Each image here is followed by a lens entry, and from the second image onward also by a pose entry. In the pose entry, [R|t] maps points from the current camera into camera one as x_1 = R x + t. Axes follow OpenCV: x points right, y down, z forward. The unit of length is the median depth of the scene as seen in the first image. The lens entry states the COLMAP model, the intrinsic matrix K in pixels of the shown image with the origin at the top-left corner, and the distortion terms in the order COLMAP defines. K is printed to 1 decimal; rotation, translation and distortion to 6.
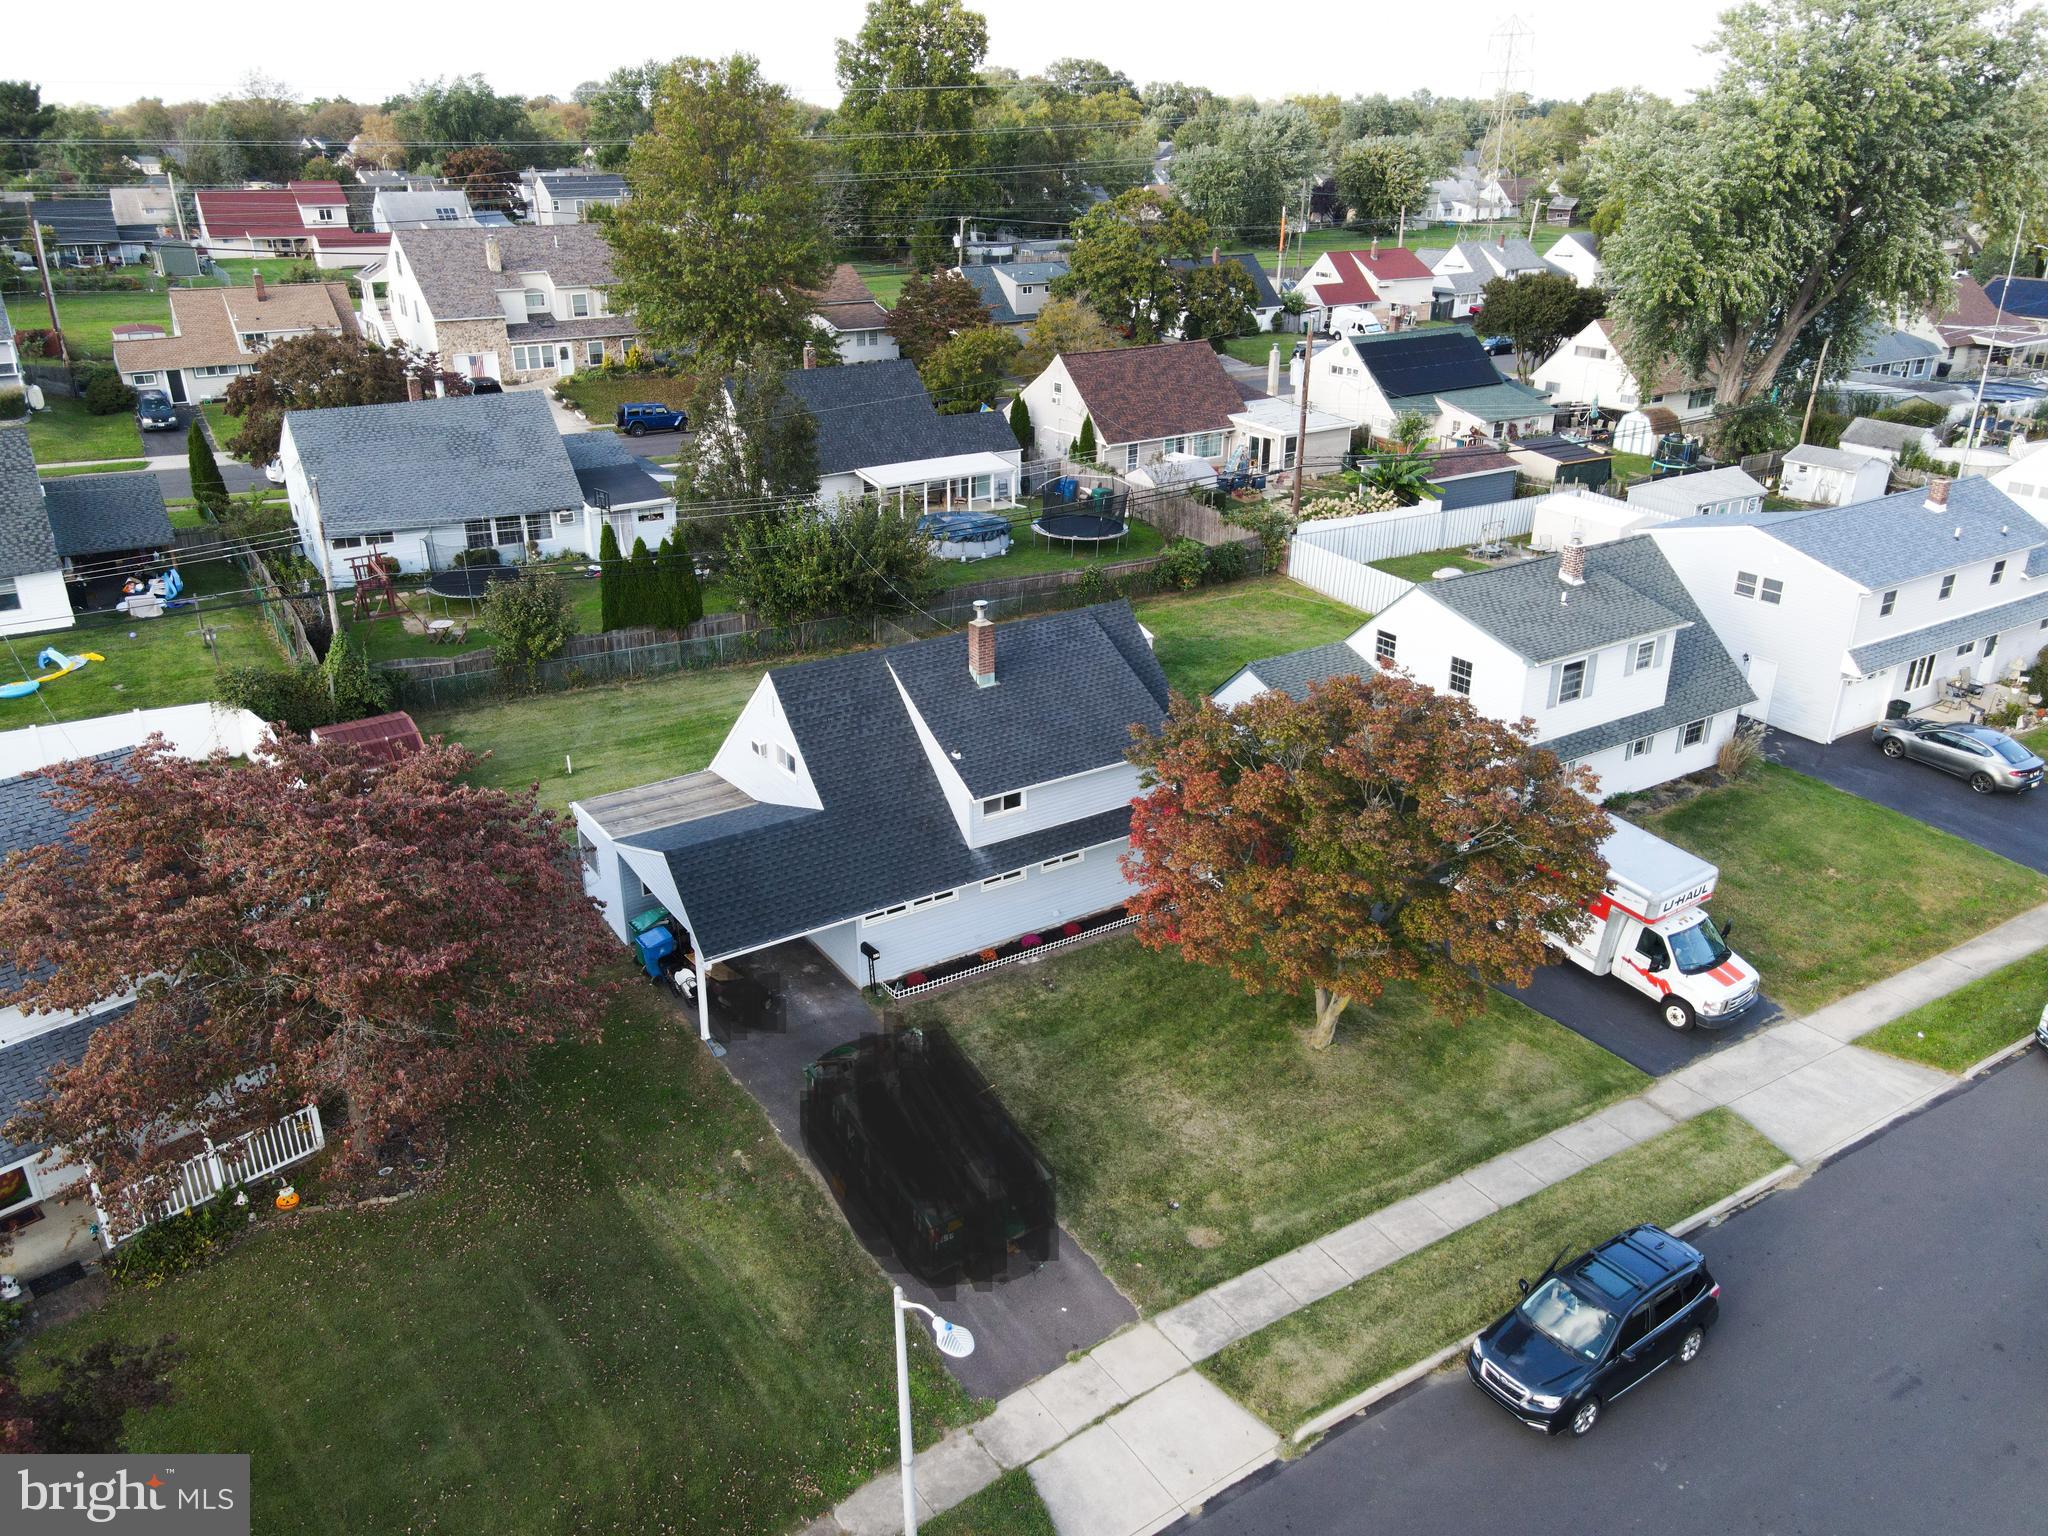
lens RADIAL K [[1440.6, 0, 1024.0], [0, 1440.6, 768.0], [0, 0, 1]] dist [0.000646, 0.000475]
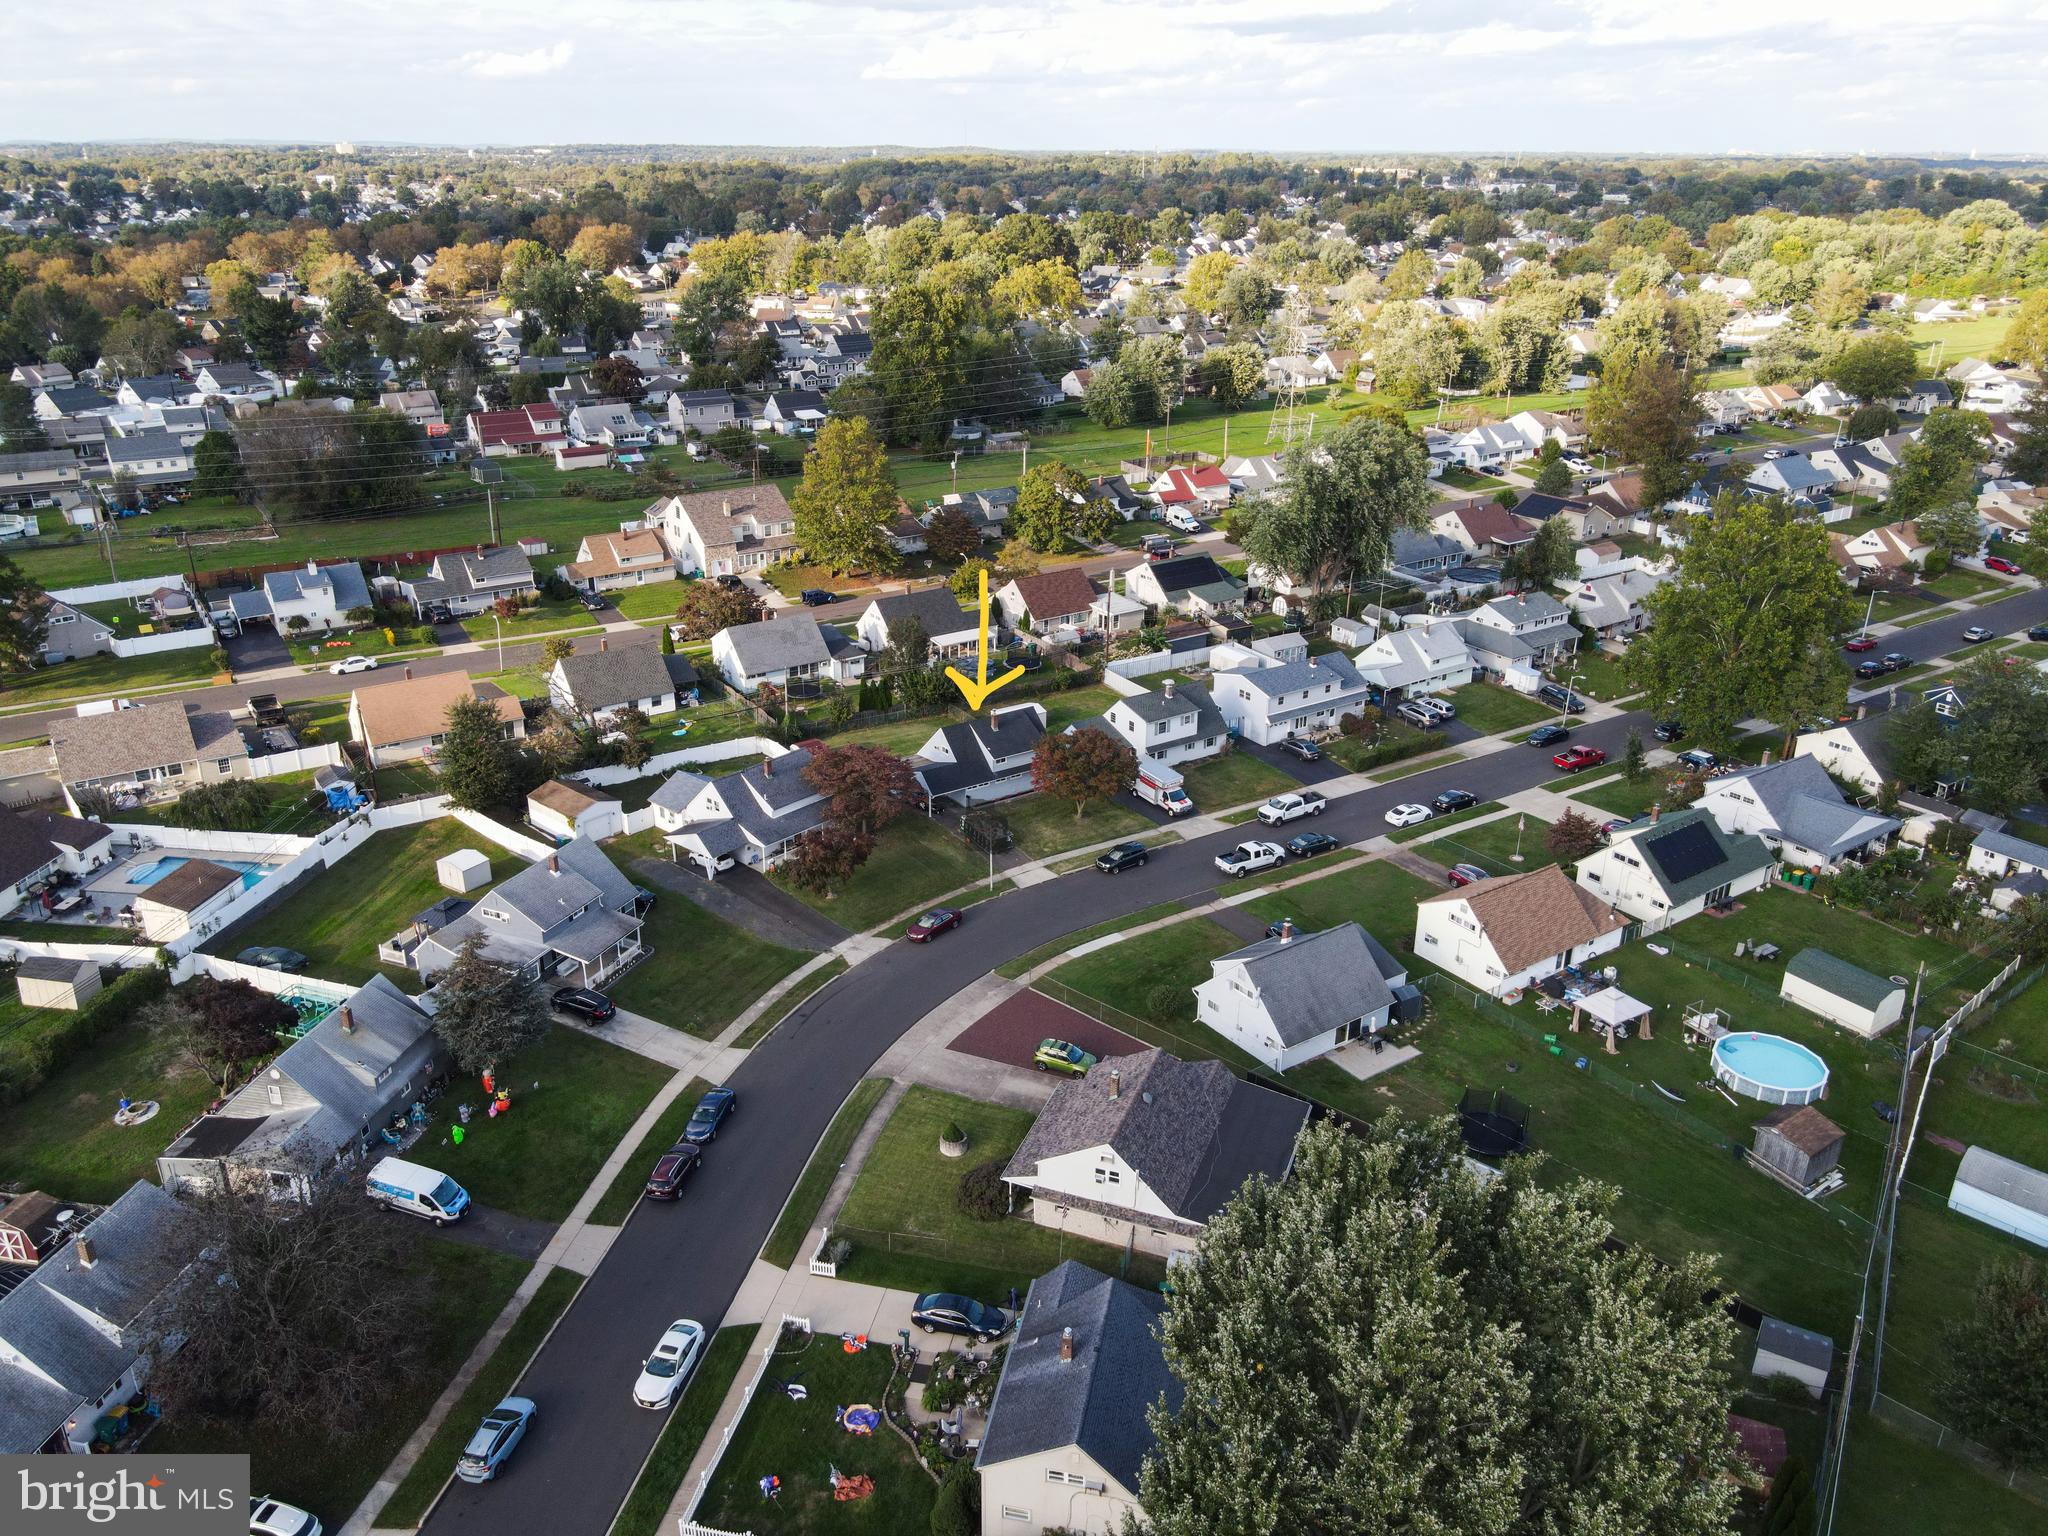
lens RADIAL K [[1440.6, 0, 1024.0], [0, 1440.6, 768.0], [0, 0, 1]] dist [0.000646, 0.000475]
pose [[0.999476, -0.007014, 0.031588, -0.039673], [0.007571, 0.999818, -0.017537, 0.059187], [-0.031459, 0.017767, 0.999347, -1.531025]]
